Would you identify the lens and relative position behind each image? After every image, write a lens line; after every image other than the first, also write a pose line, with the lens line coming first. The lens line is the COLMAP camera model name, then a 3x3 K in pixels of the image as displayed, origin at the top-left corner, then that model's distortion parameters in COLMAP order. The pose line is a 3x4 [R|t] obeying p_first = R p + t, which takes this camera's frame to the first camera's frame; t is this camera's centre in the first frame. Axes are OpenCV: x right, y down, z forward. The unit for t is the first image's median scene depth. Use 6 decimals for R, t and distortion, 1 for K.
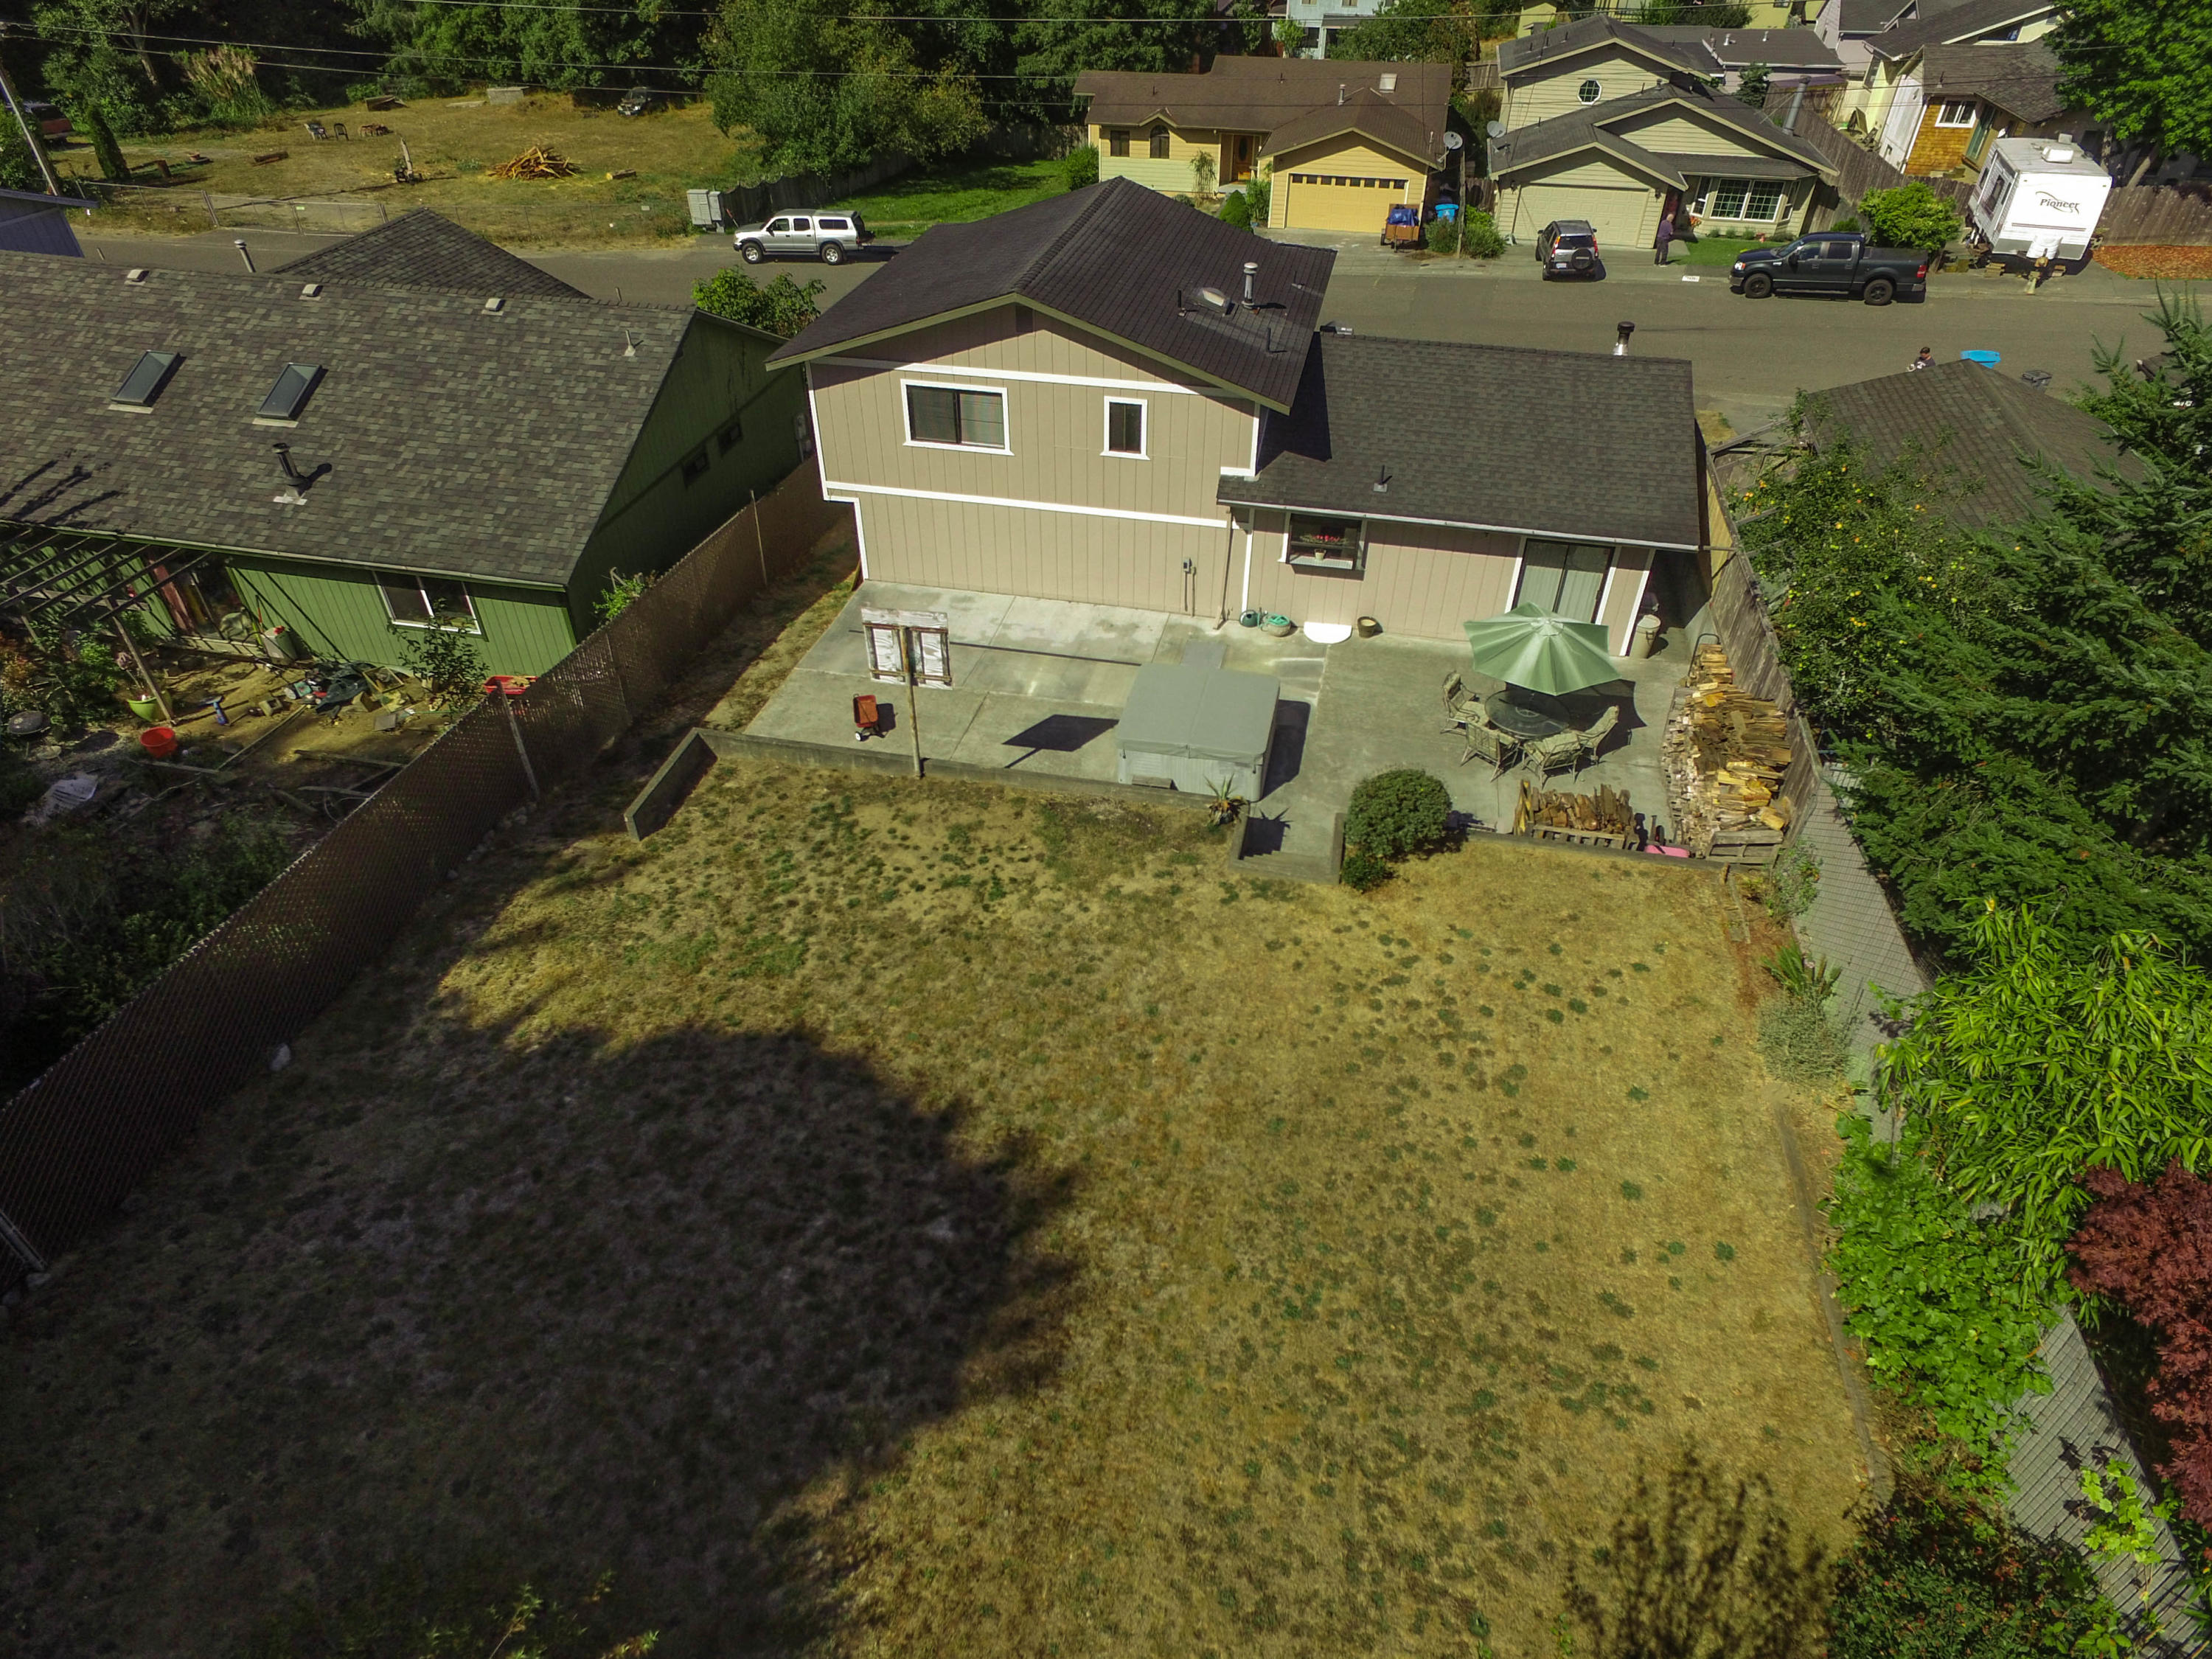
lens RADIAL K [[1305.9, 0, 1113.7], [0, 1305.9, 839.3], [0, 0, 1]] dist [-0.013603, 0.017879]
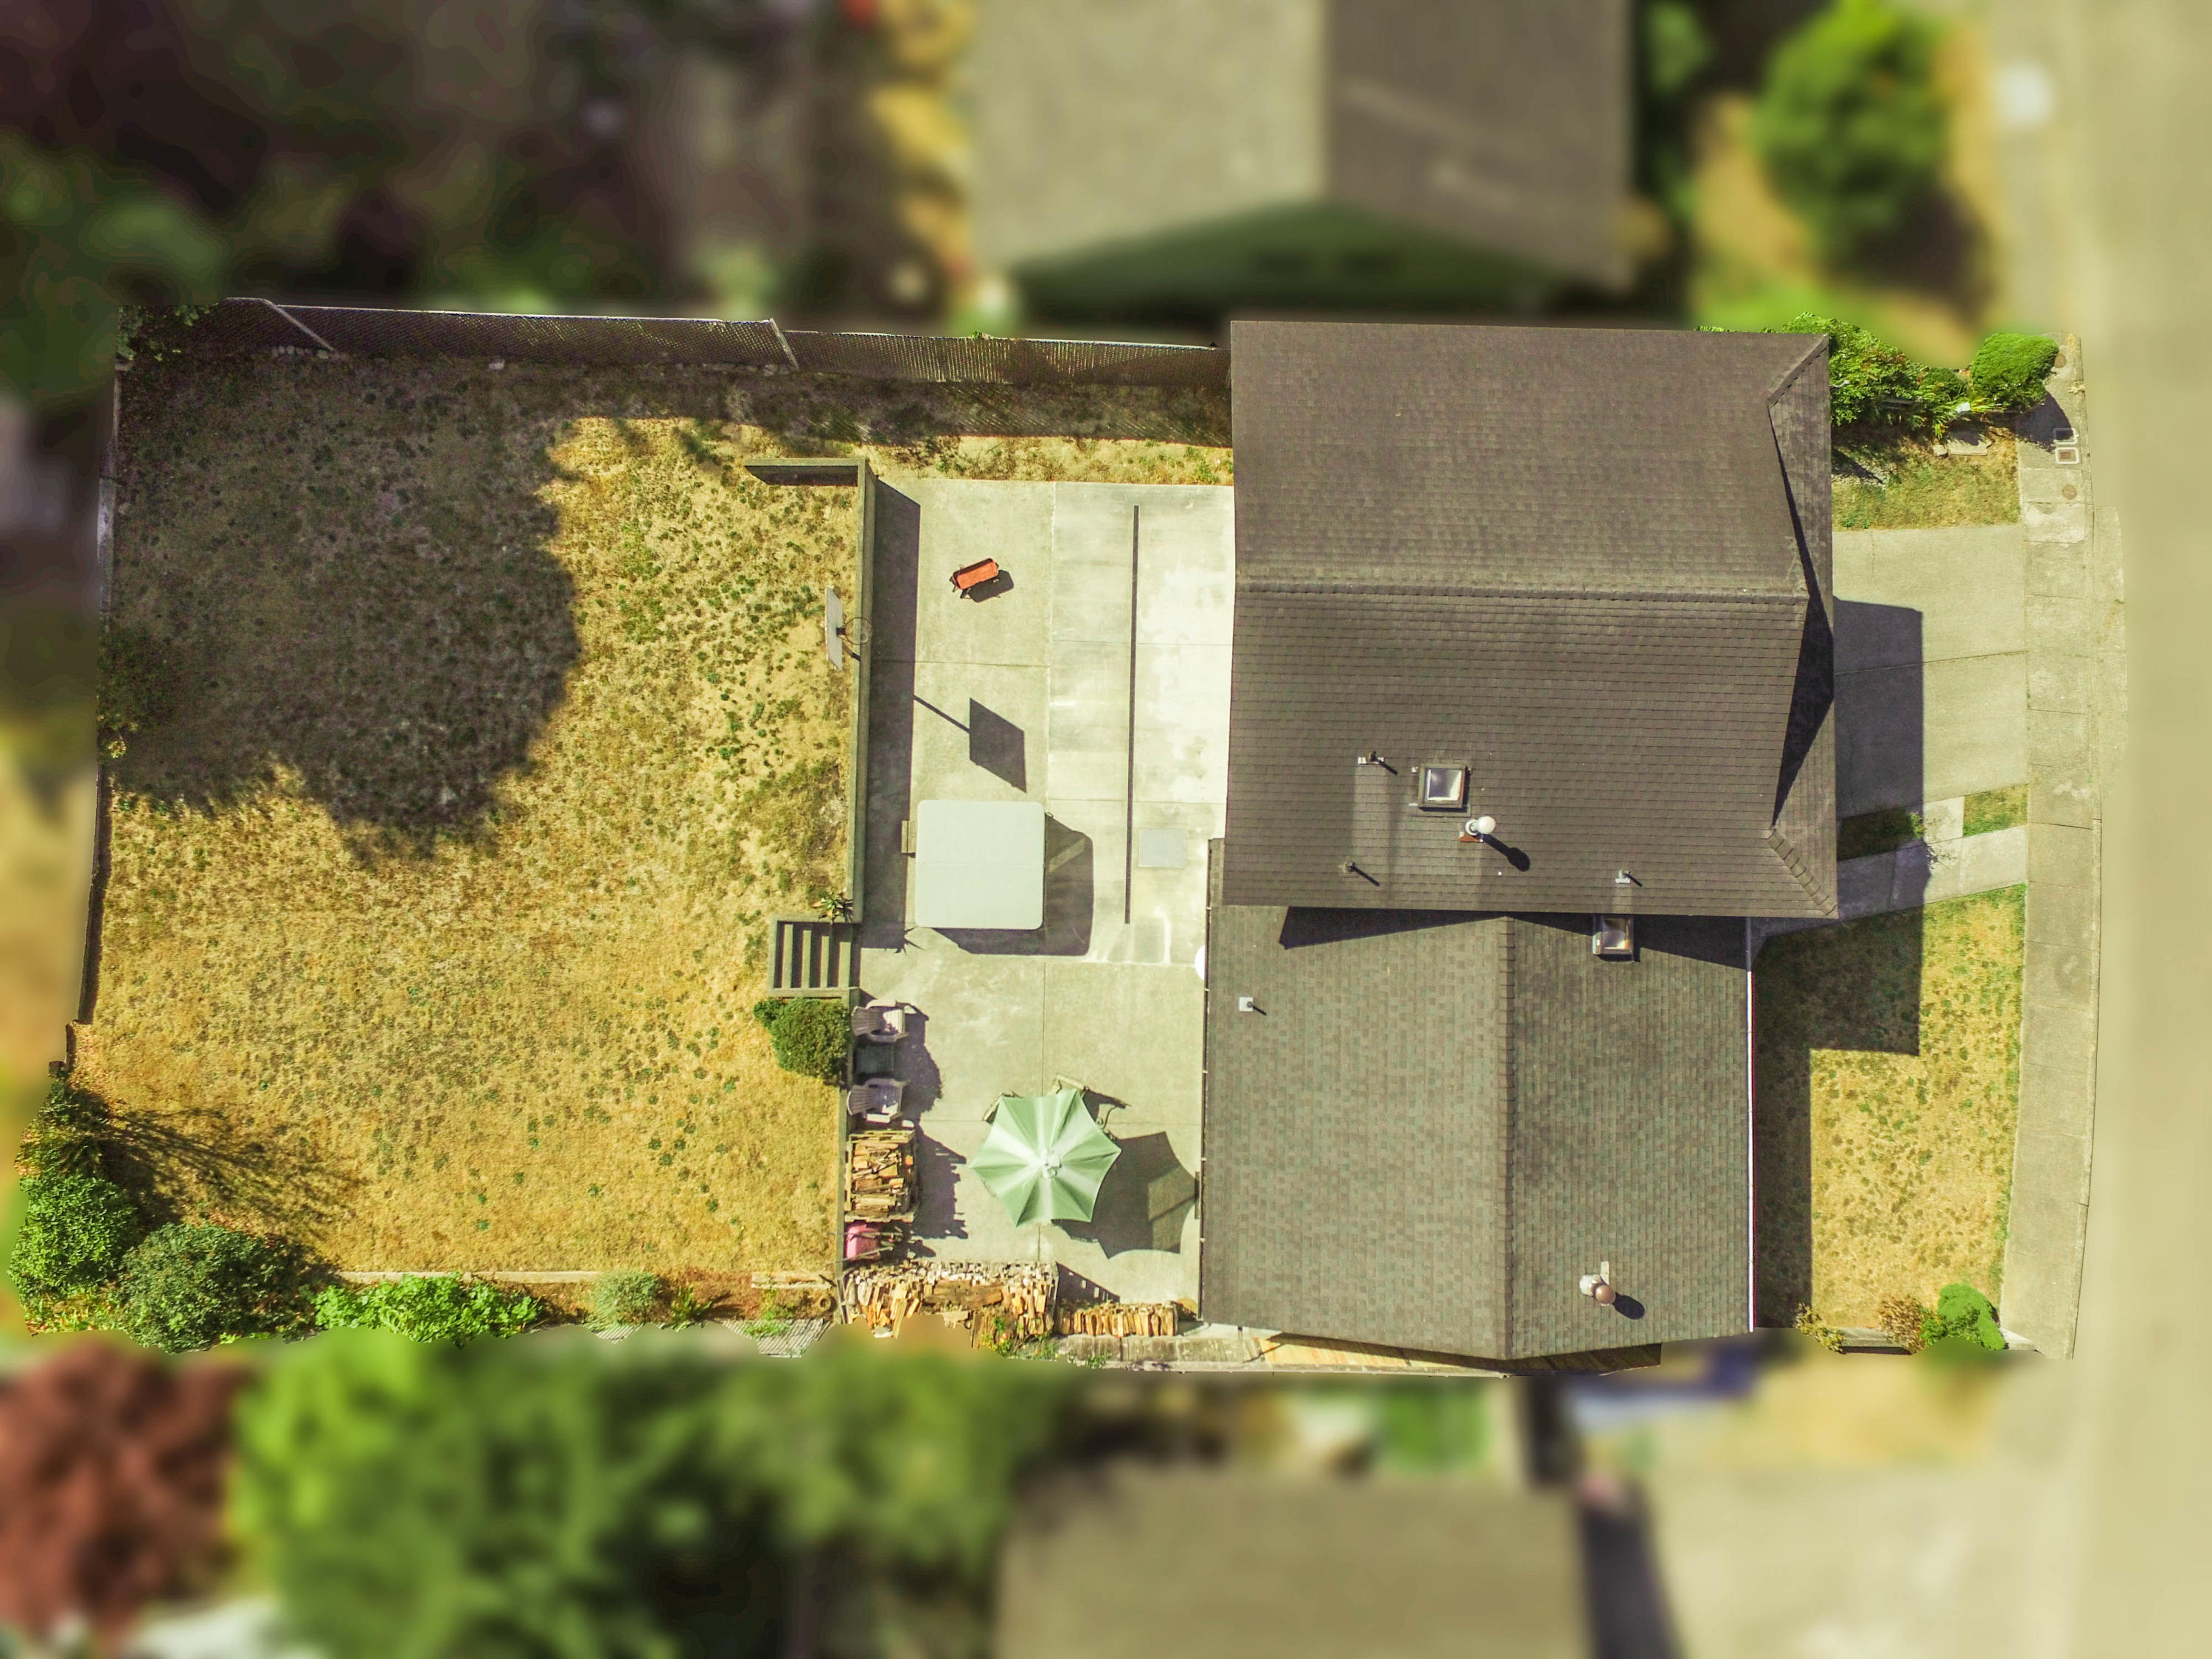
lens RADIAL K [[1305.9, 0, 1113.7], [0, 1305.9, 839.3], [0, 0, 1]] dist [-0.013603, 0.017879]
pose [[0.189952, 0.979364, -0.069027, 0.136996], [-0.615554, 0.173572, 0.768743, -0.994329], [0.764860, -0.103534, 0.635822, 0.334783]]
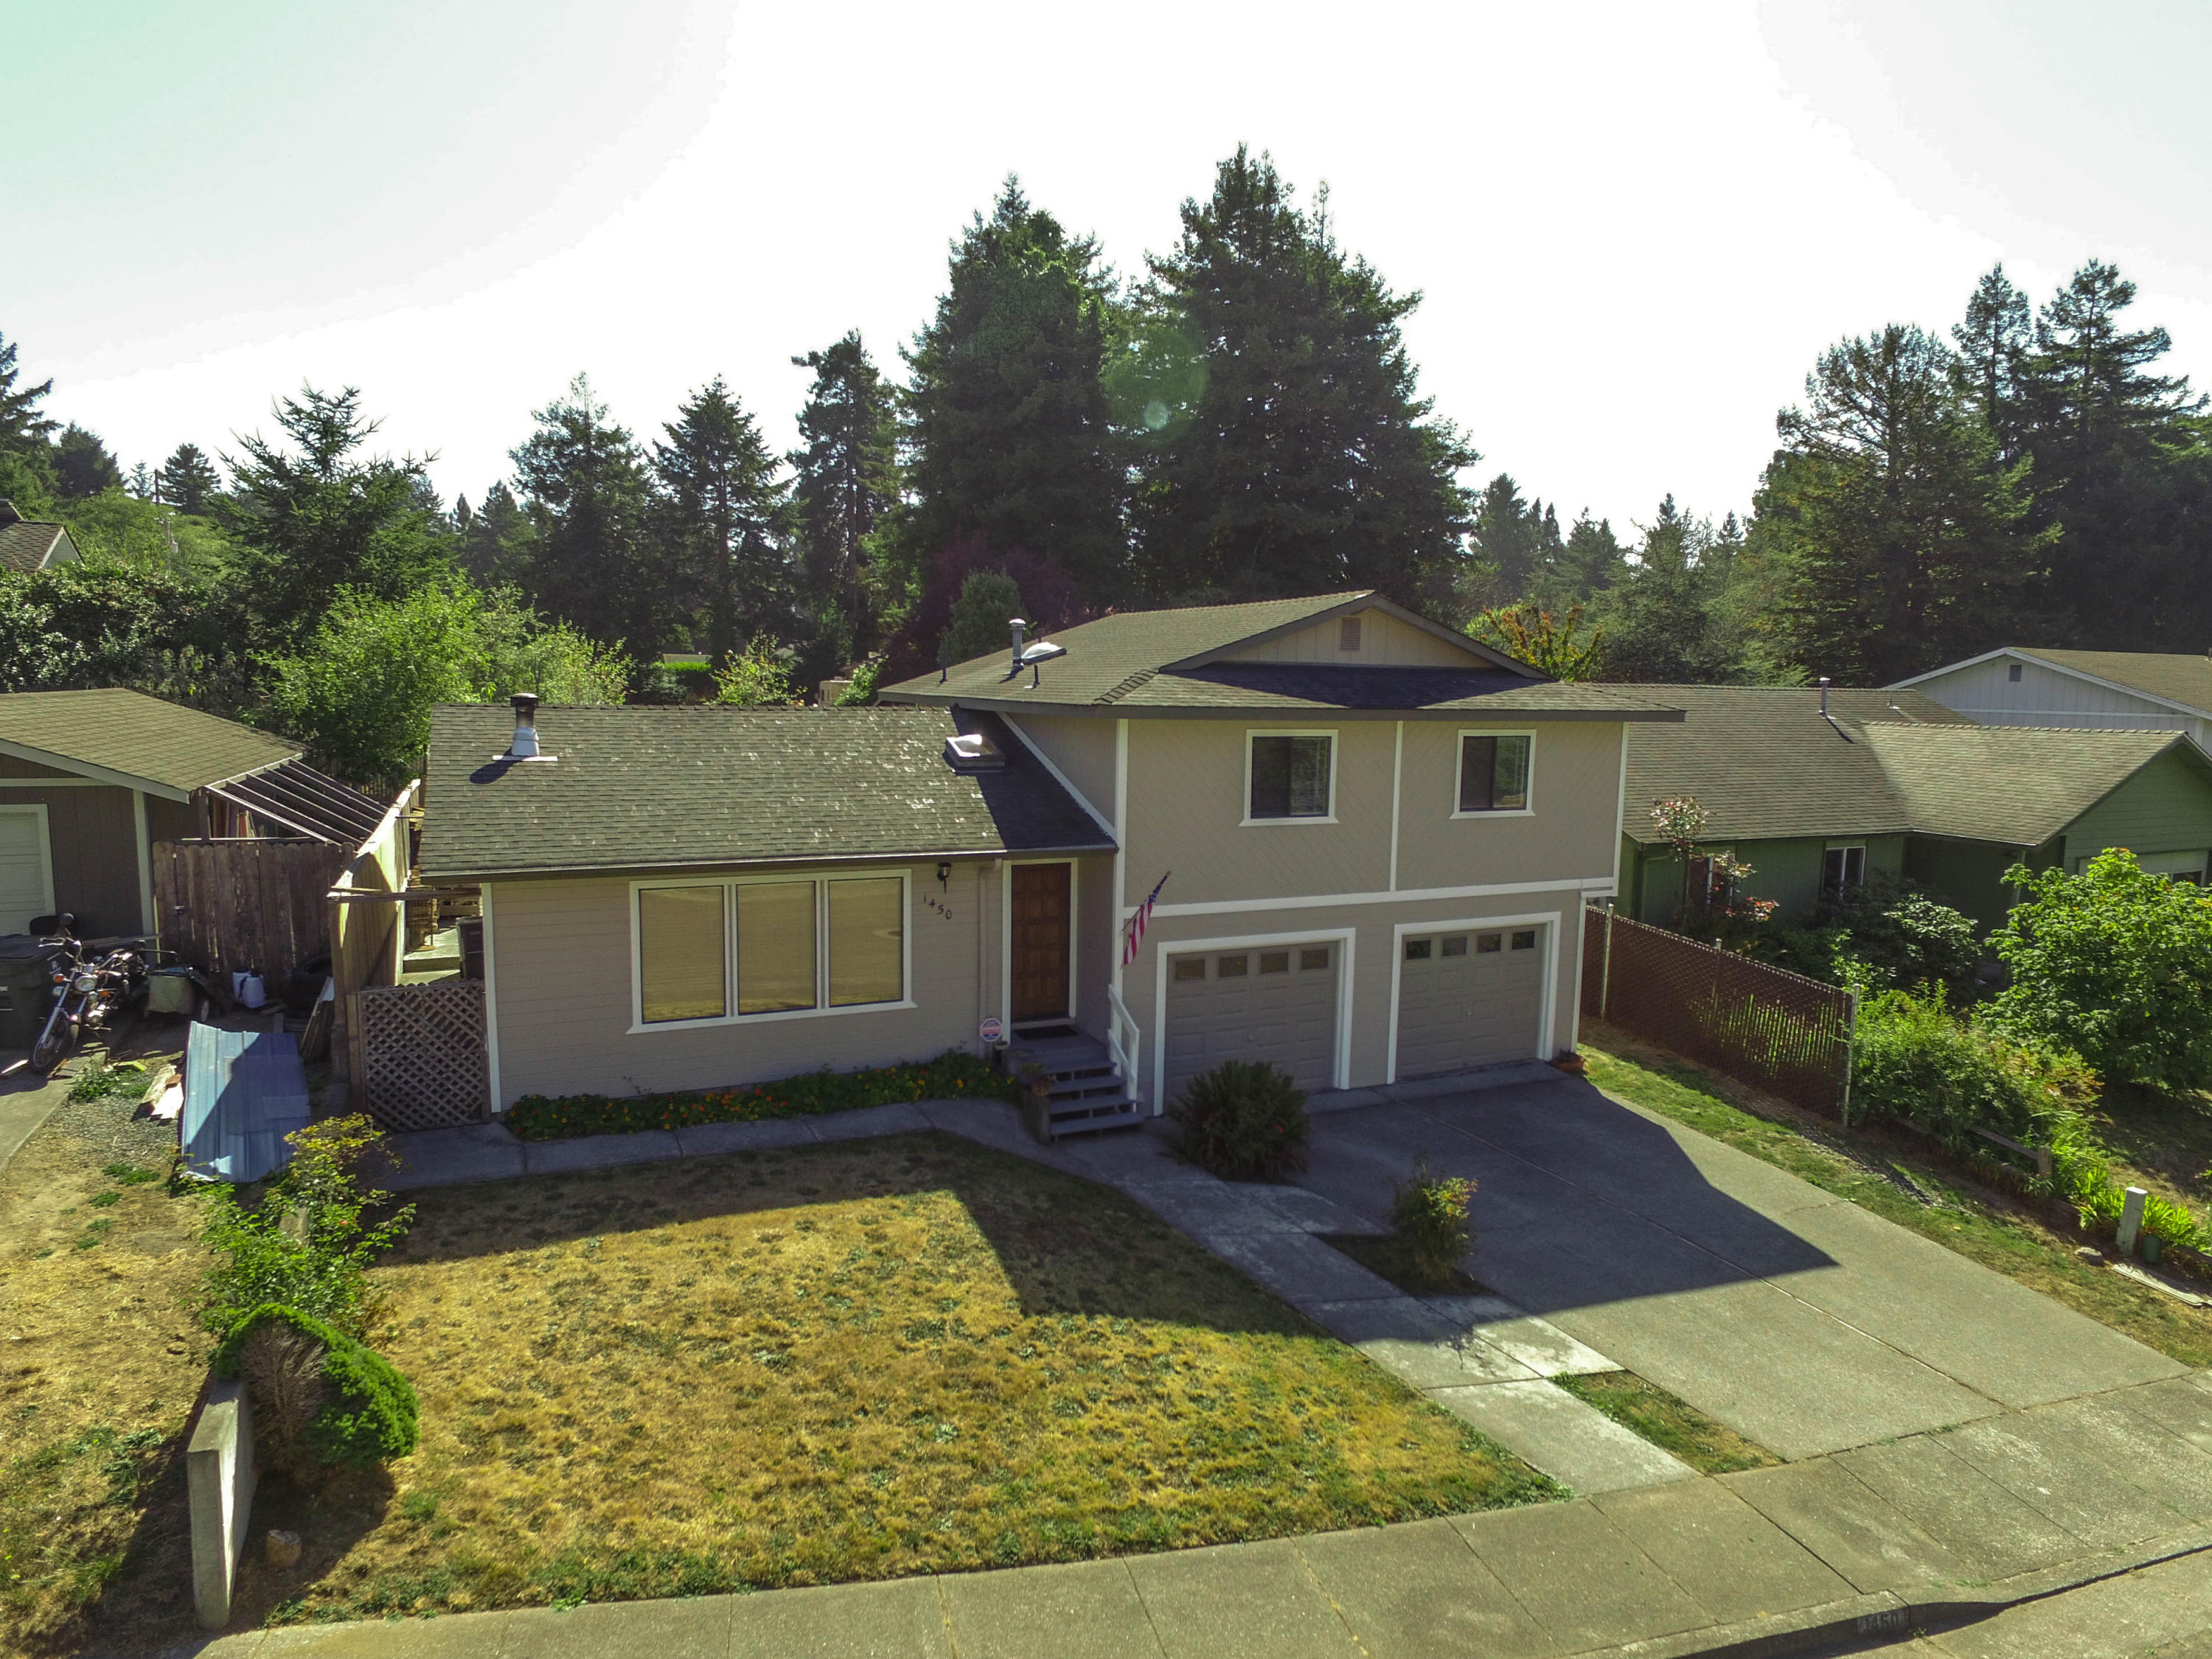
lens RADIAL K [[1305.9, 0, 1113.7], [0, 1305.9, 839.3], [0, 0, 1]] dist [-0.013603, 0.017879]
pose [[-0.797507, 0.048065, -0.601392, 0.626308], [-0.397154, 0.708544, 0.583296, -0.933798], [0.454148, 0.704028, -0.545979, 1.731616]]
